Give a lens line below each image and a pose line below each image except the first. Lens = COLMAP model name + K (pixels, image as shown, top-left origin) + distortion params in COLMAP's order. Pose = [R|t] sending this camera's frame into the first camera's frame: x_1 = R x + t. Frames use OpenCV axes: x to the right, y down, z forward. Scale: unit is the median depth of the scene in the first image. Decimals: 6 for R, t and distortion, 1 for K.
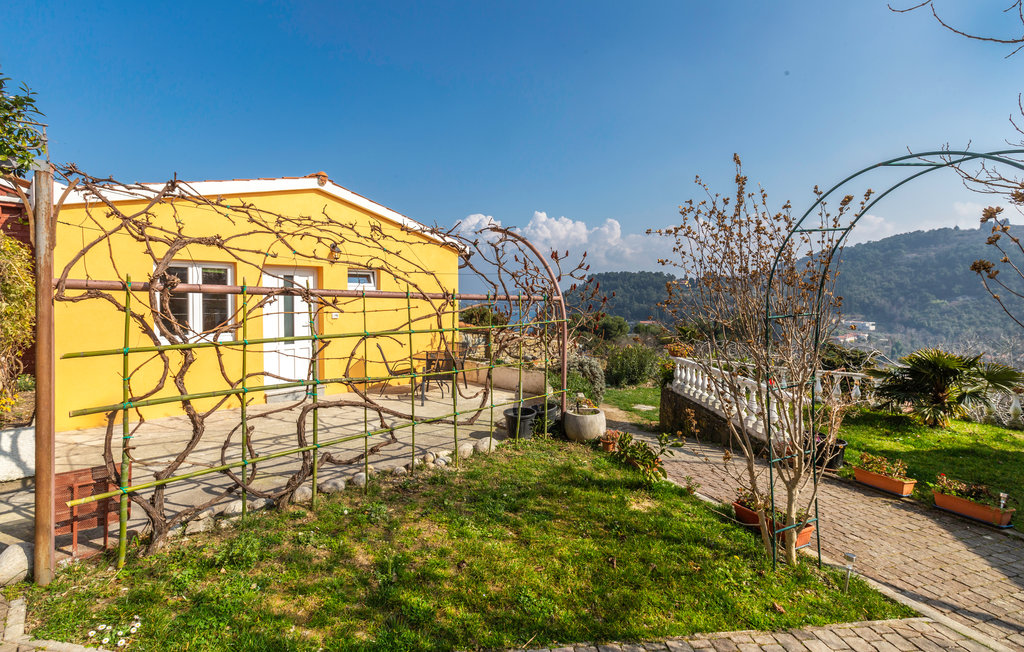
lens RADIAL K [[456.1, 0, 512.0], [0, 456.1, 326.0], [0, 0, 1]] dist [0.000174, 0.000055]
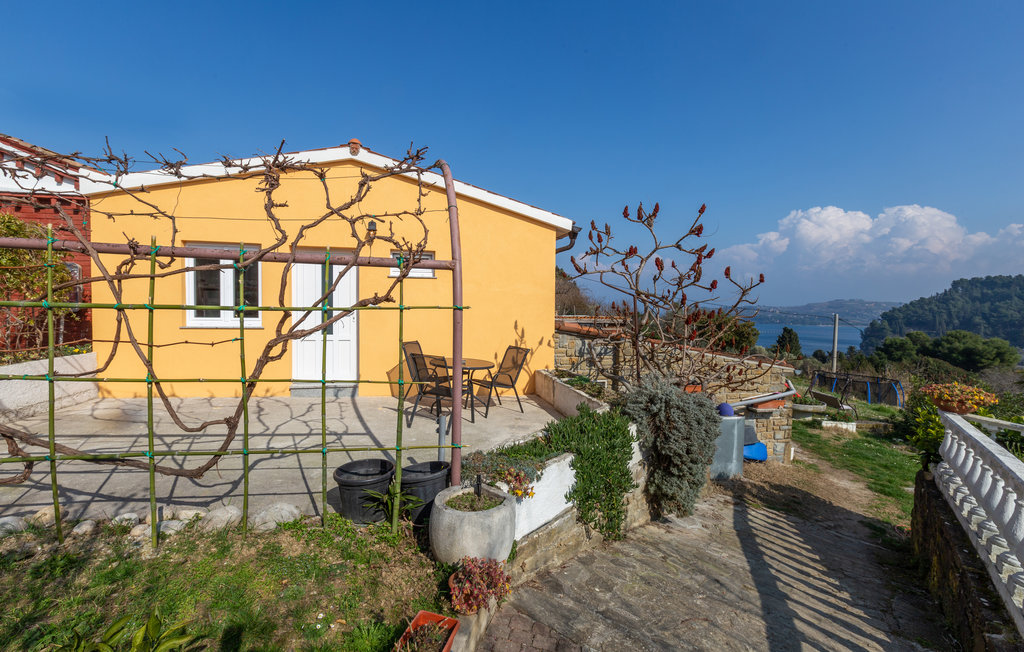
lens RADIAL K [[456.1, 0, 512.0], [0, 456.1, 326.0], [0, 0, 1]] dist [0.000174, 0.000055]
pose [[0.822648, 0.045292, -0.566744, 0.336375], [-0.055392, 0.998464, -0.000610, 0.003625], [0.565846, 0.031895, 0.823894, 0.454845]]
